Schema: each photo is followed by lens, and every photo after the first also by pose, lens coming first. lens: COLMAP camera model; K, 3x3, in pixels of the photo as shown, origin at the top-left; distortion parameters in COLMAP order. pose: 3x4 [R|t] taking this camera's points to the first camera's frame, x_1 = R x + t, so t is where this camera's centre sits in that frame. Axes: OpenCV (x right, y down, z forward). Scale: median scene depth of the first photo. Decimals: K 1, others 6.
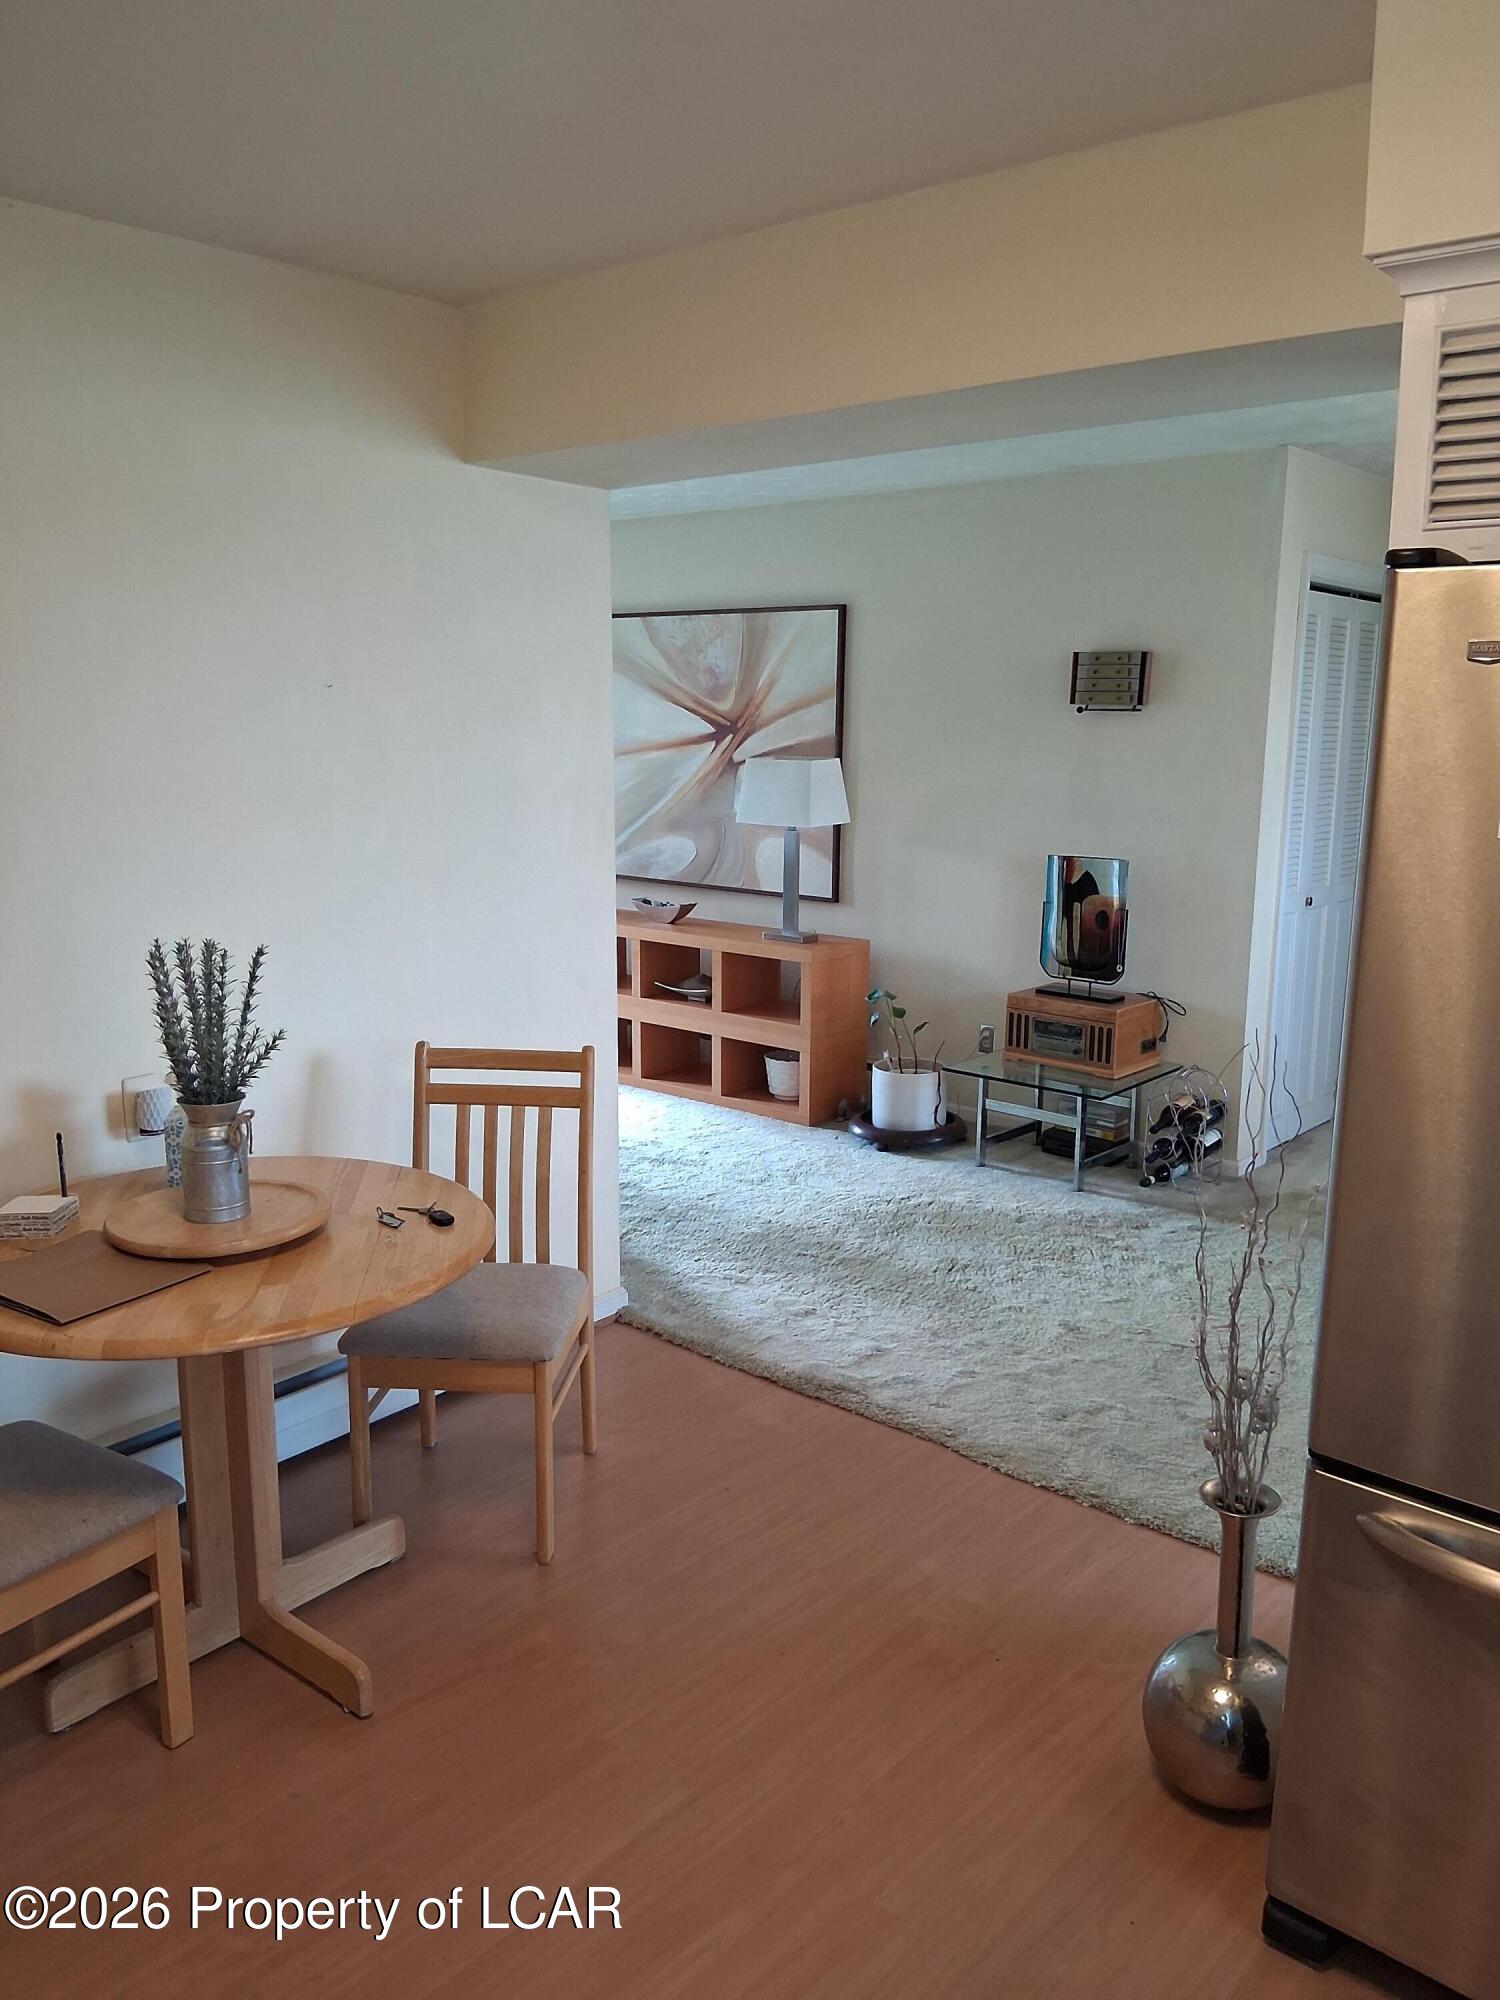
lens RADIAL K [[1512.9, 0, 743.8], [0, 1512.9, 1003.1], [0, 0, 1]] dist [0.078332, -0.121242]
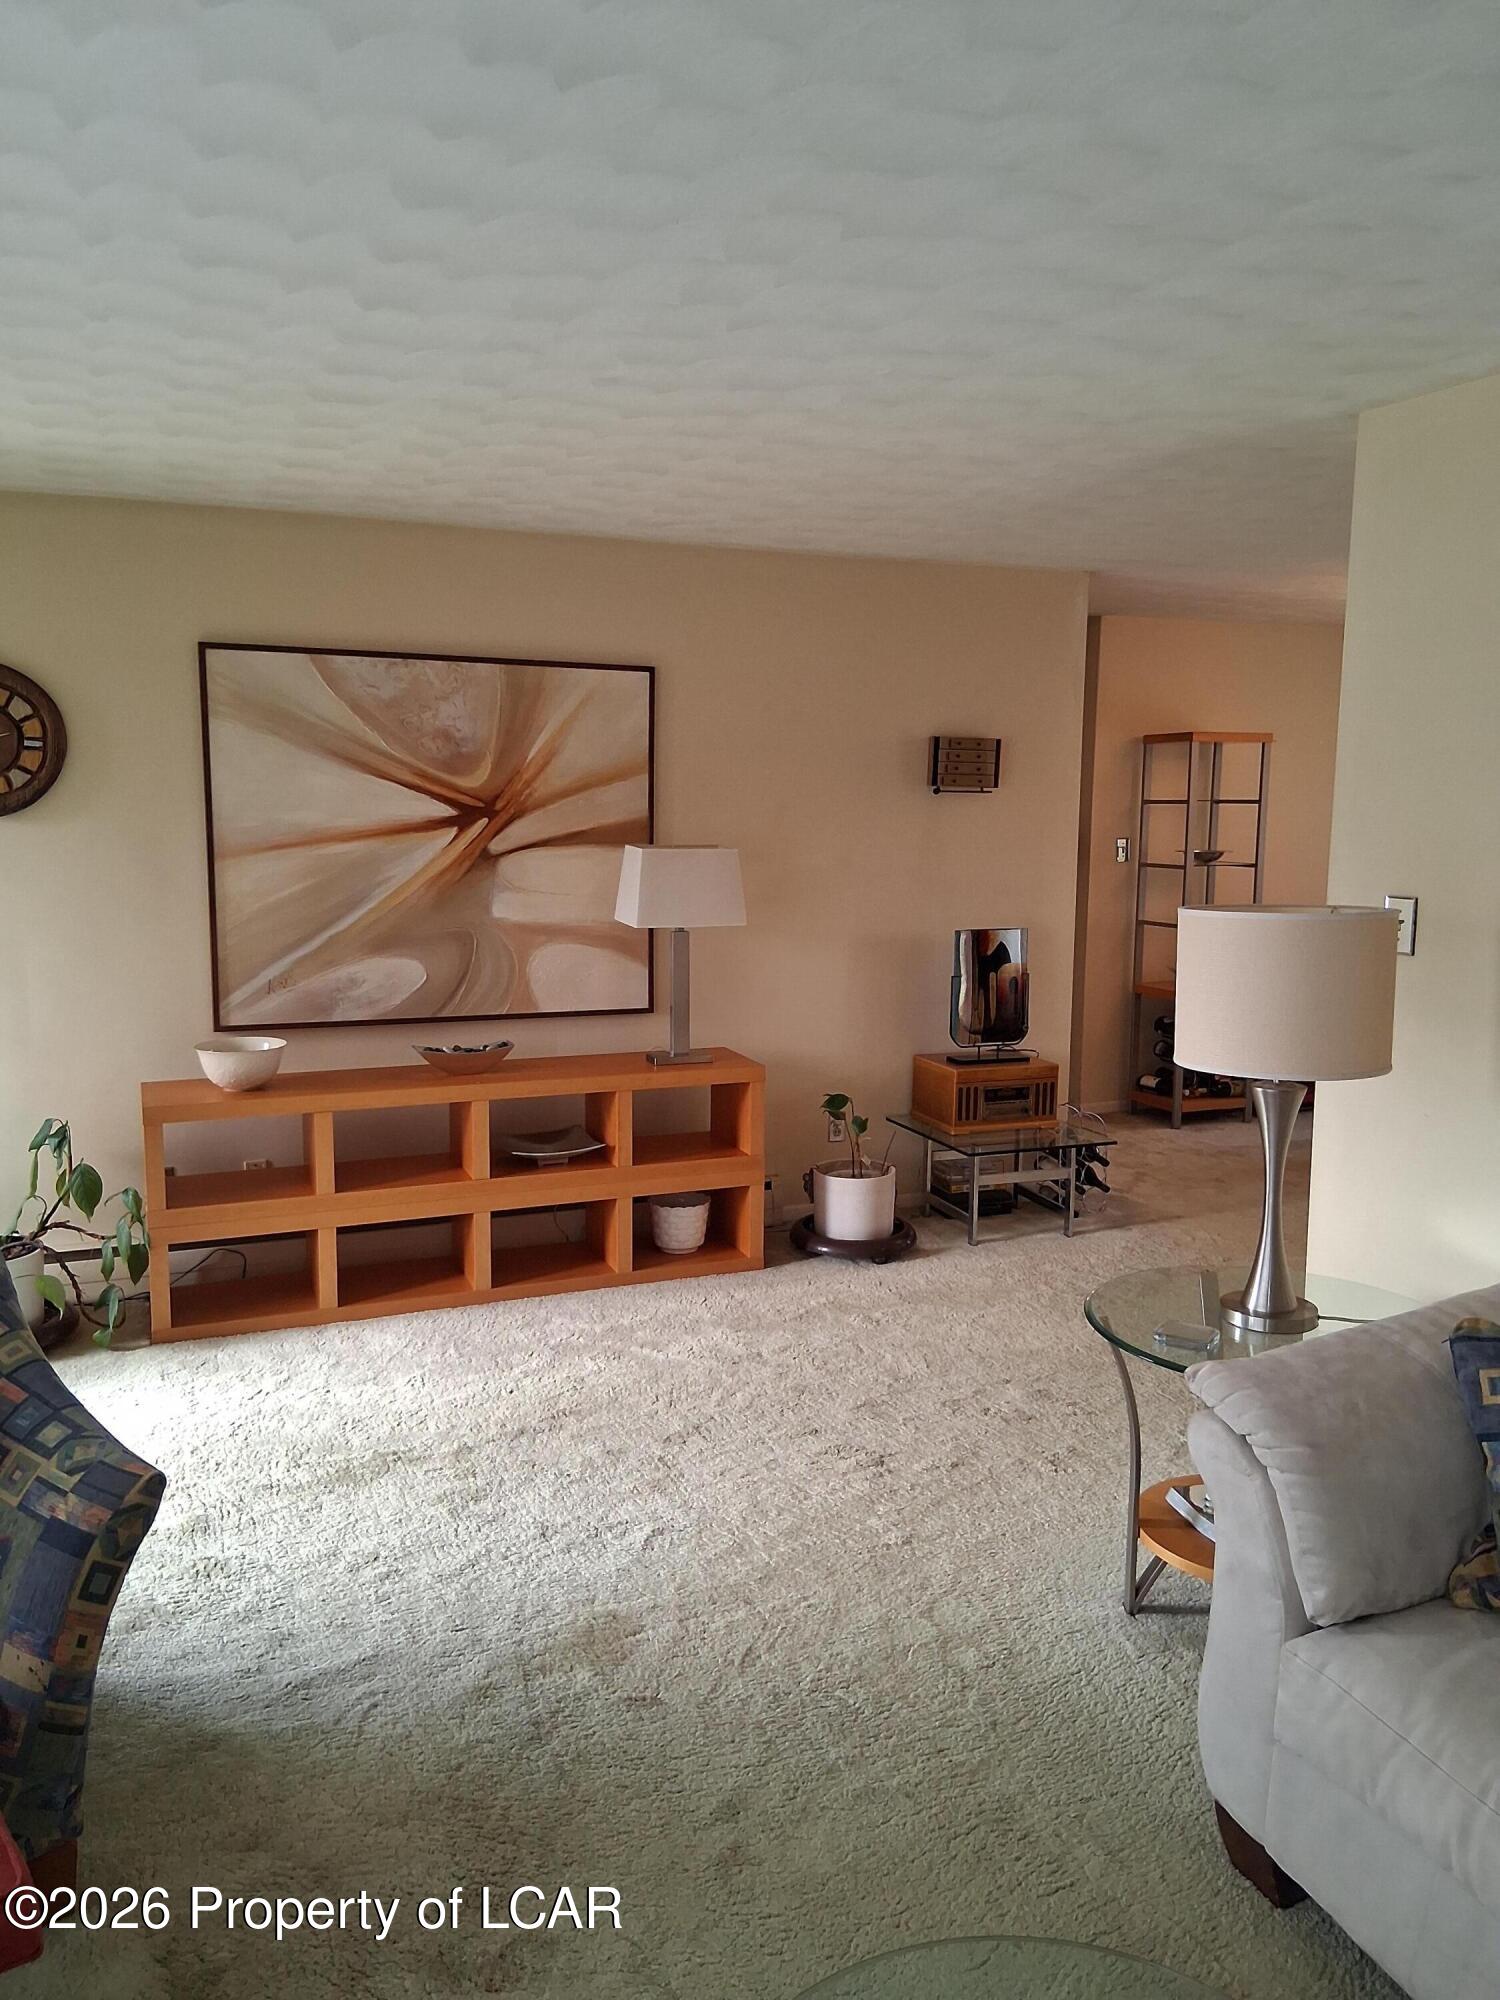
lens RADIAL K [[1512.9, 0, 752.8], [0, 1512.9, 1000.5], [0, 0, 1]] dist [0.078332, -0.121242]
pose [[0.451812, -0.128704, 0.882780, -0.654614], [0.157559, 0.985495, 0.063040, -0.116073], [-0.878090, 0.110608, 0.465537, 0.546635]]
